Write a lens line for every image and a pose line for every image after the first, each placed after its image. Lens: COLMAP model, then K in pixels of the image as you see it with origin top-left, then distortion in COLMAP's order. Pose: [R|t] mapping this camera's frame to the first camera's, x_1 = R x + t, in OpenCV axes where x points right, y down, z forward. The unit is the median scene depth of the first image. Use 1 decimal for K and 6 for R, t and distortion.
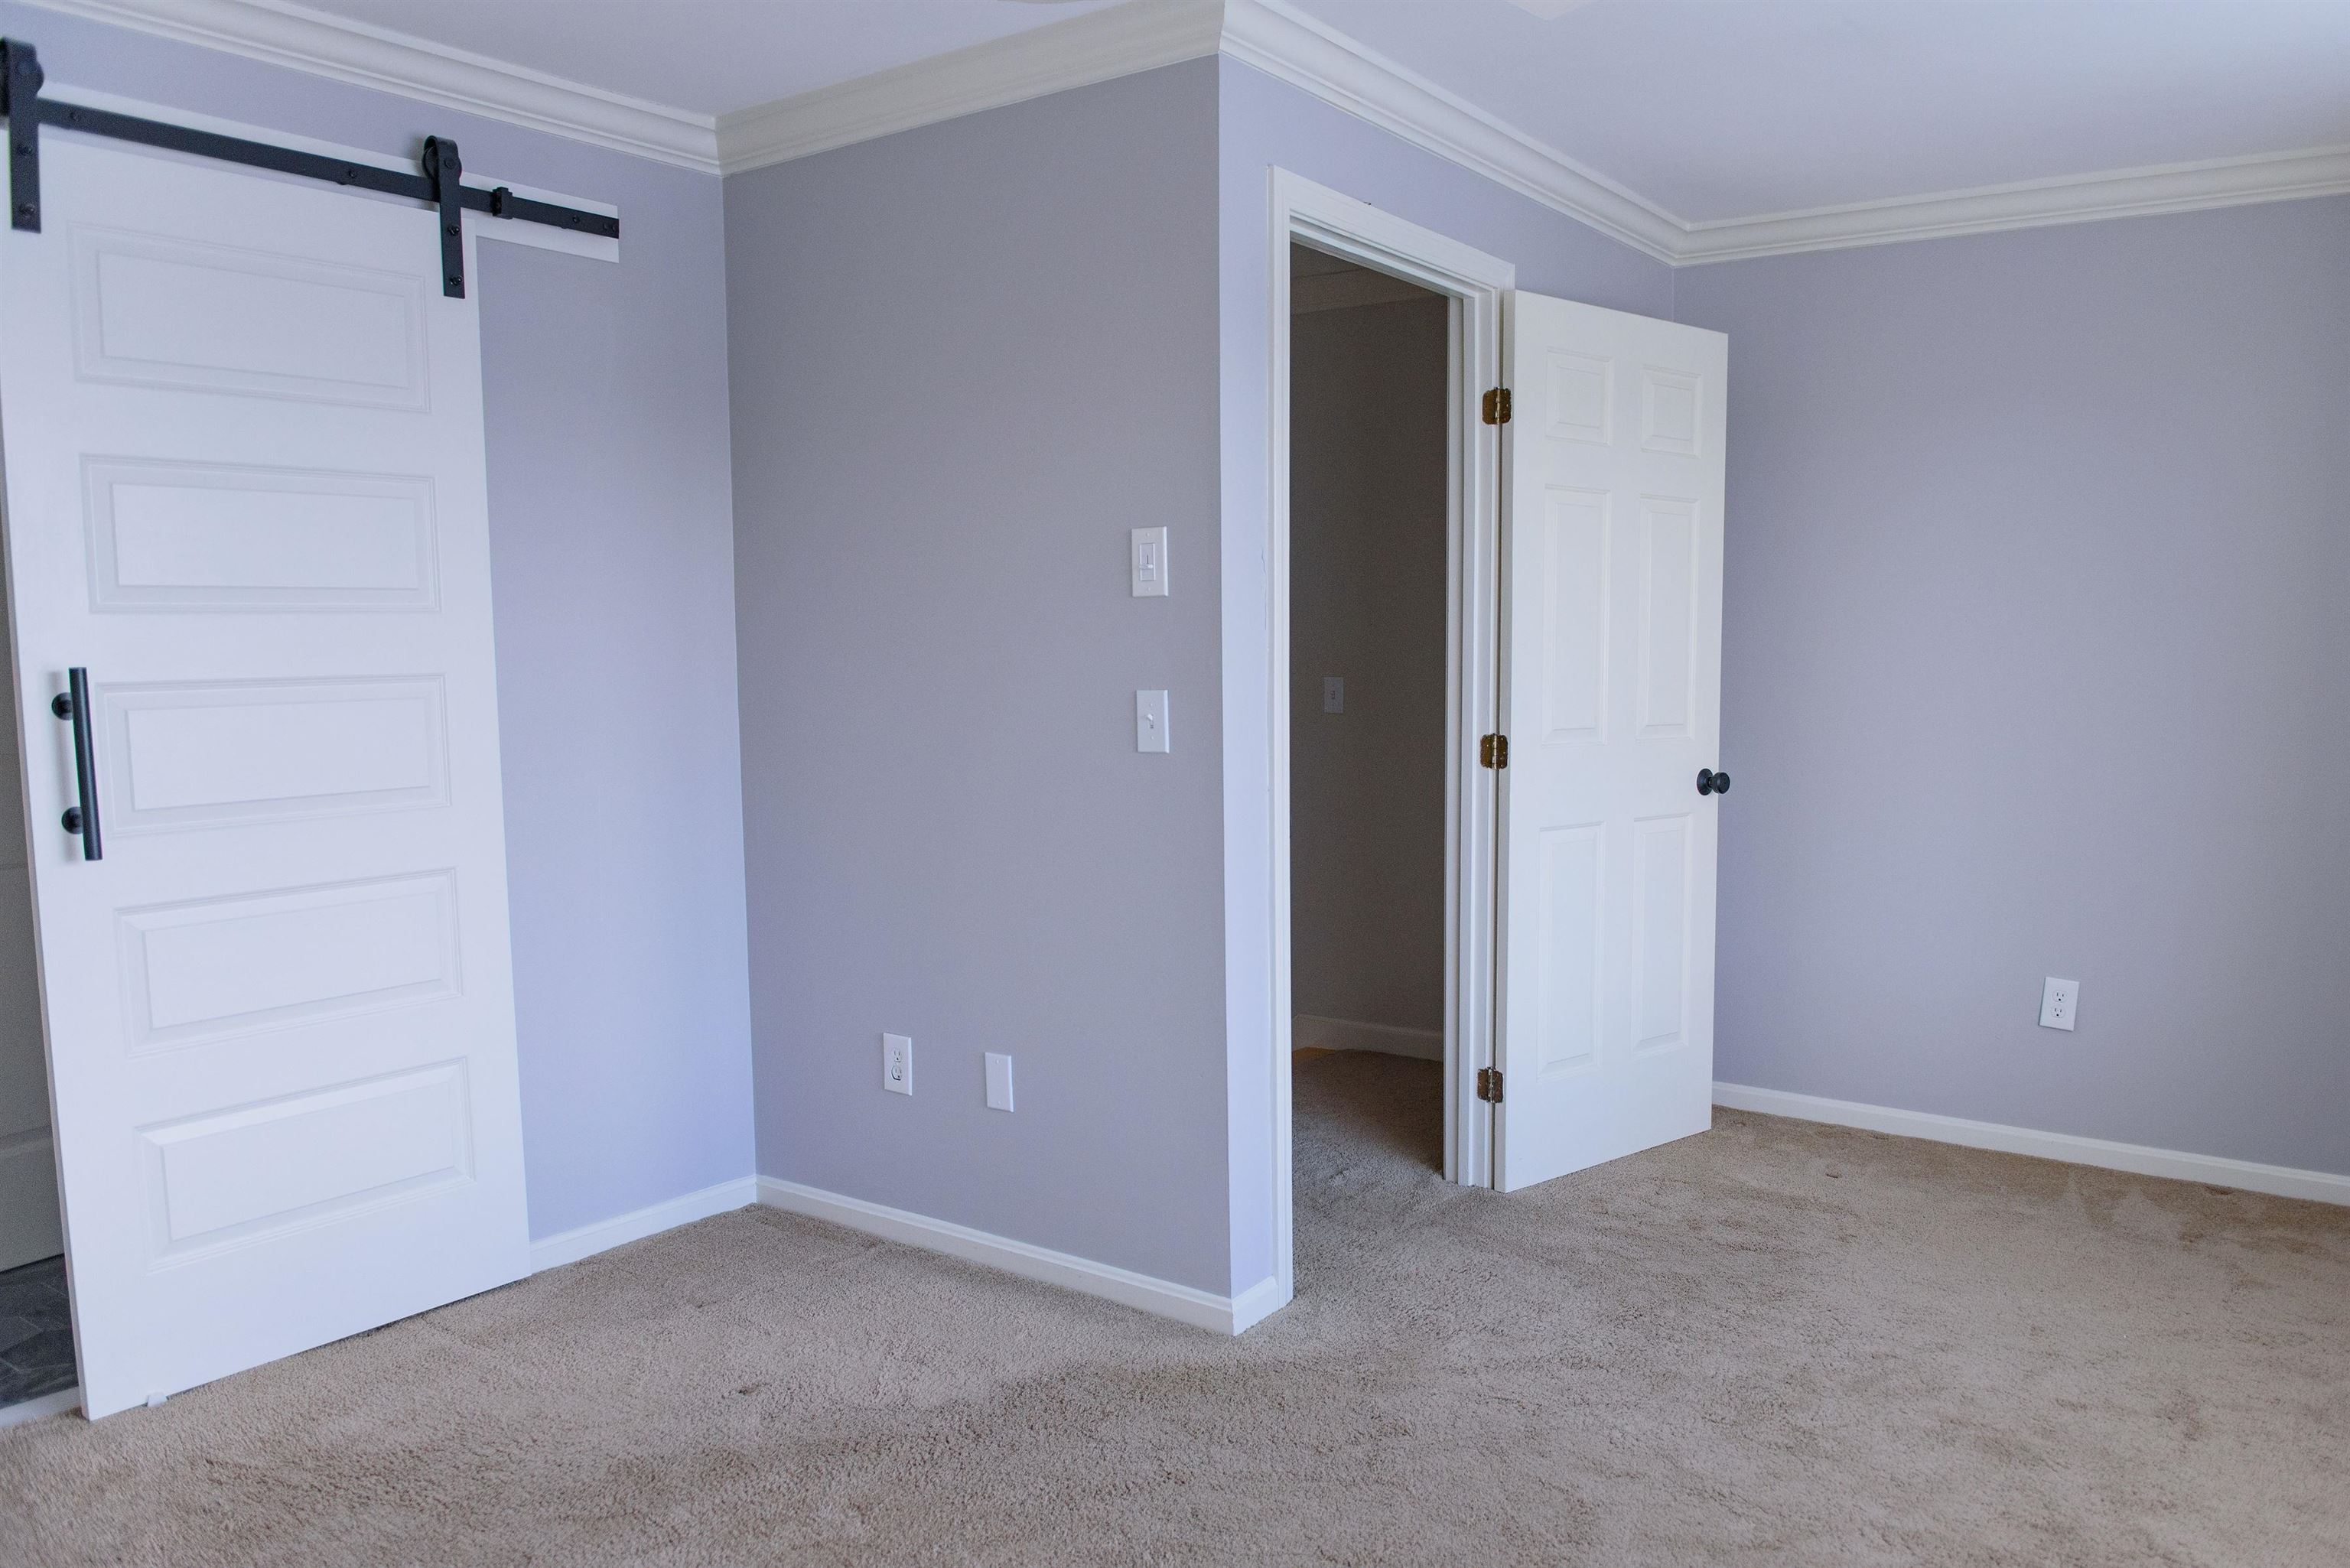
lens RADIAL K [[1646.7, 0, 1160.6], [0, 1646.7, 804.6], [0, 0, 1]] dist [-0.038311, -0.005579]
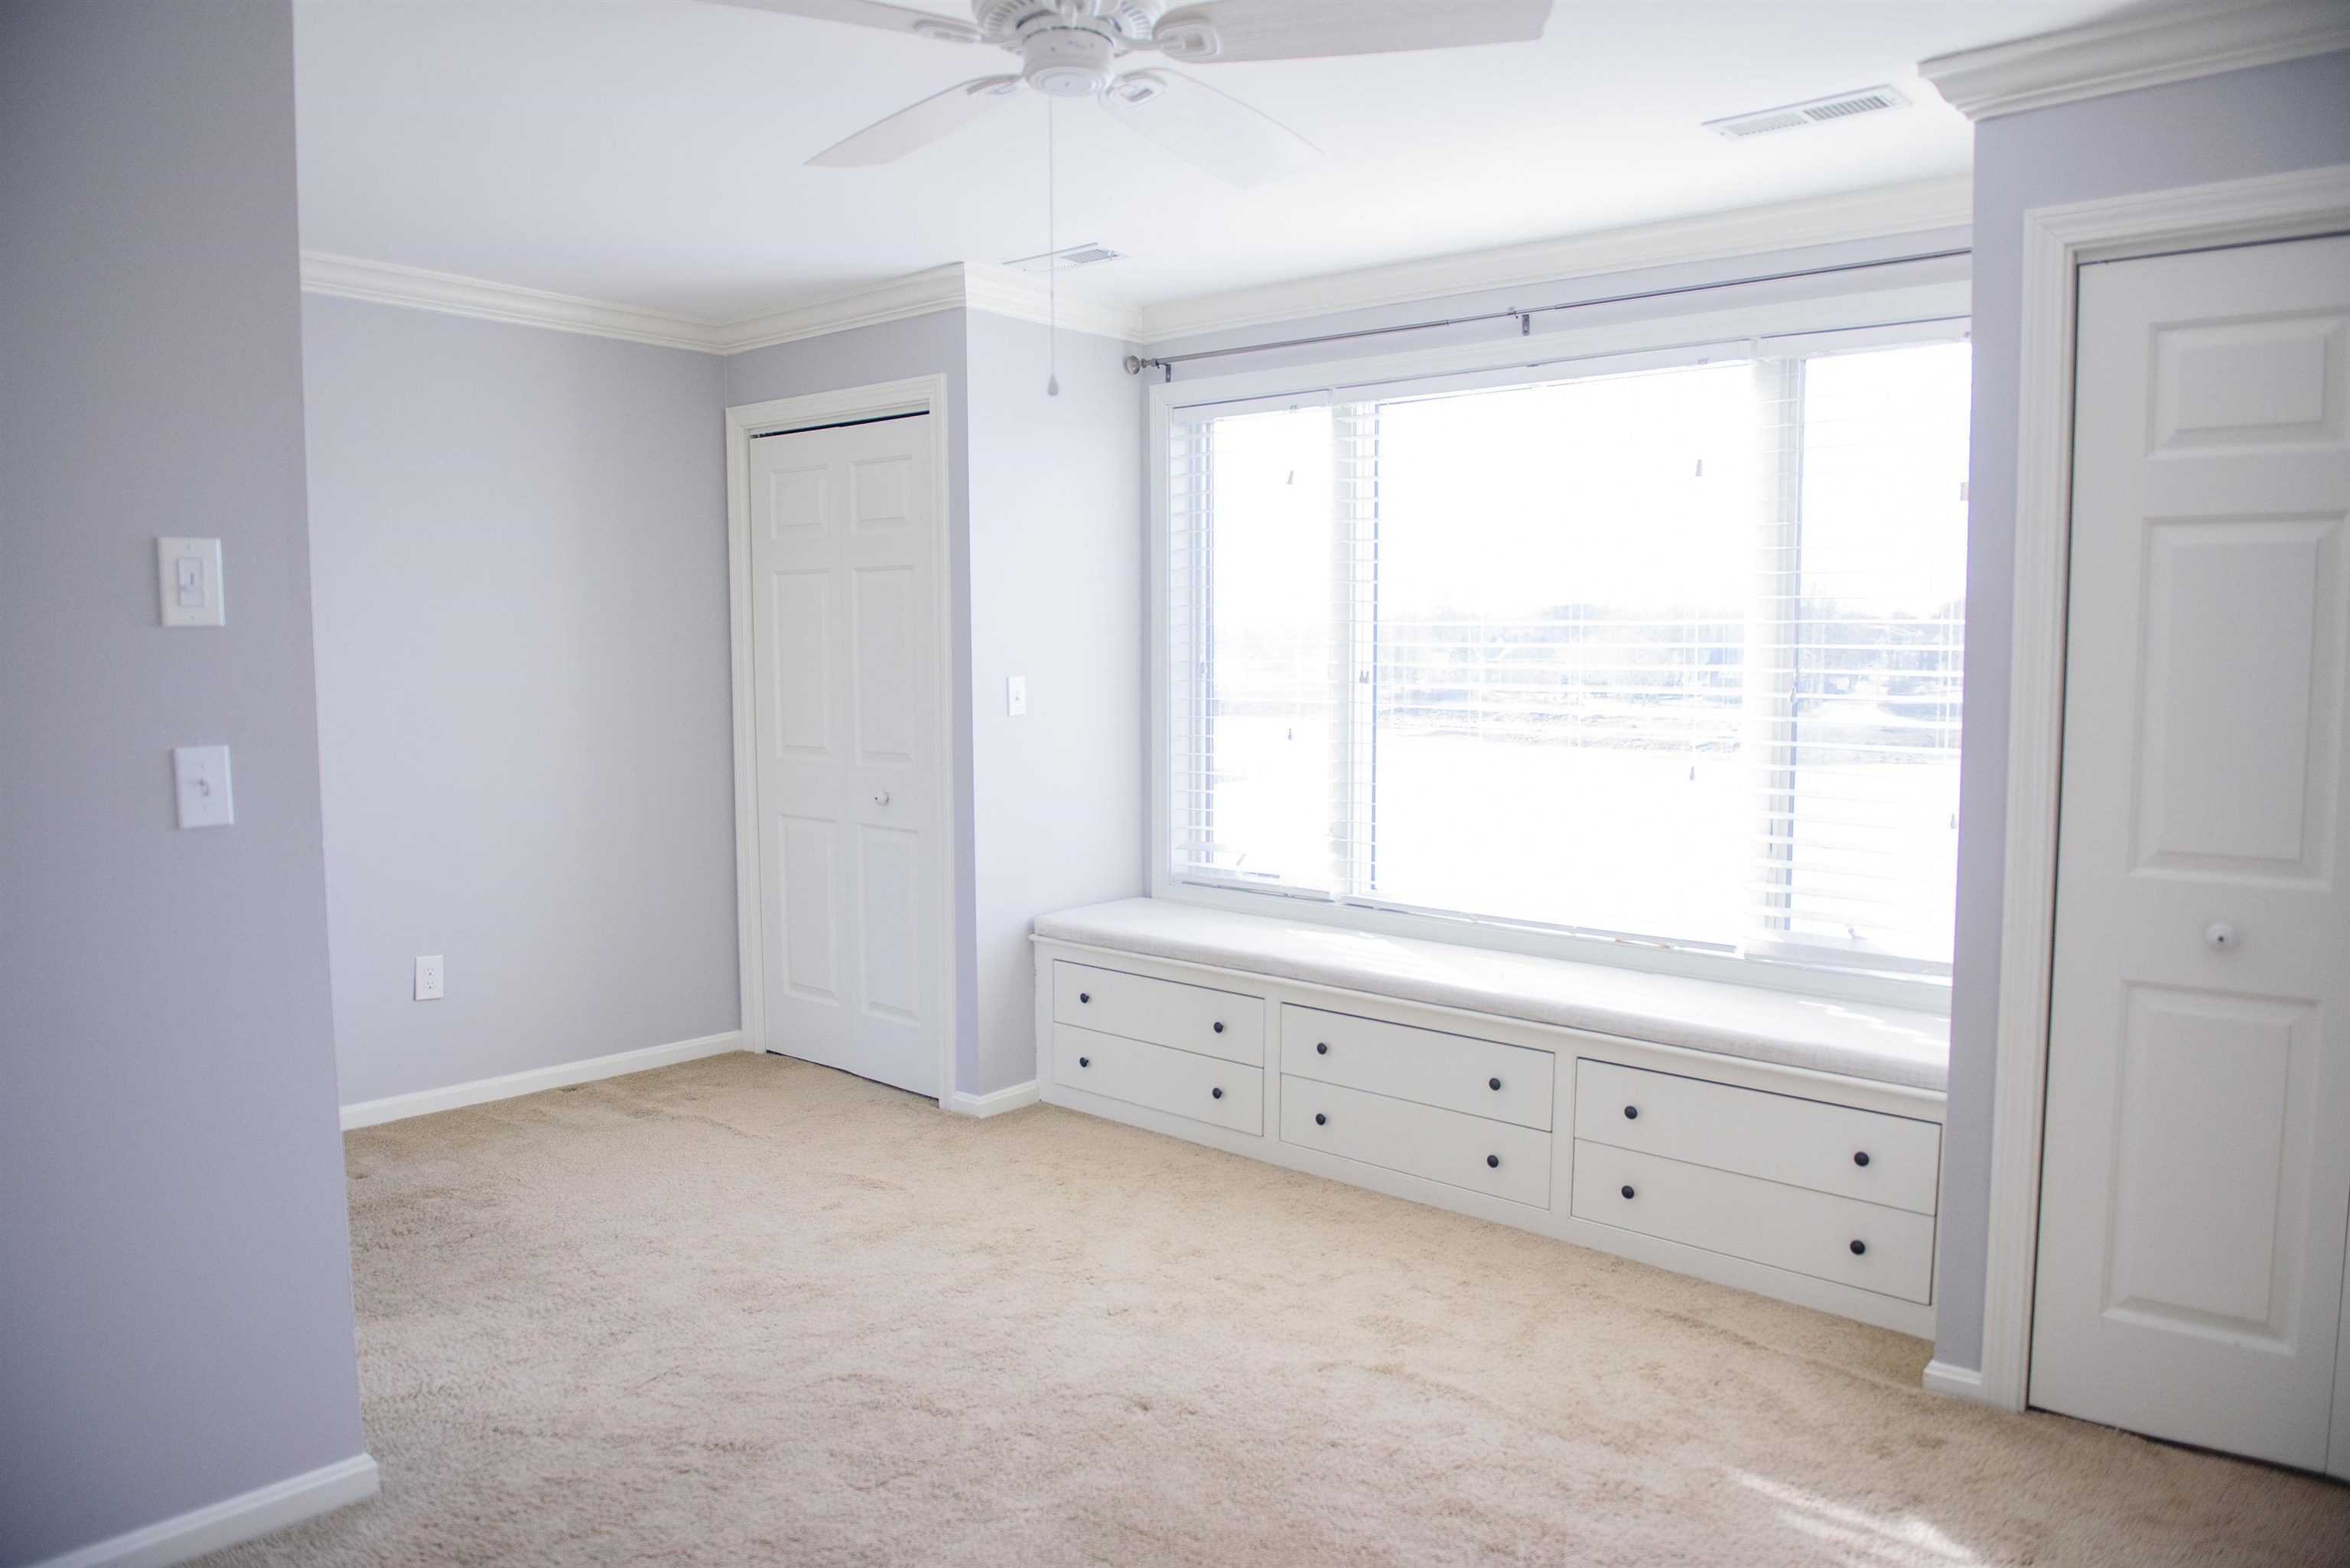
lens RADIAL K [[1646.7, 0, 1154.7], [0, 1646.7, 779.0], [0, 0, 1]] dist [-0.038311, -0.005579]
pose [[0.092656, -0.075255, 0.992850, -0.621404], [0.090248, 0.993670, 0.066895, -0.056063], [-0.991600, 0.083405, 0.098861, 0.414117]]
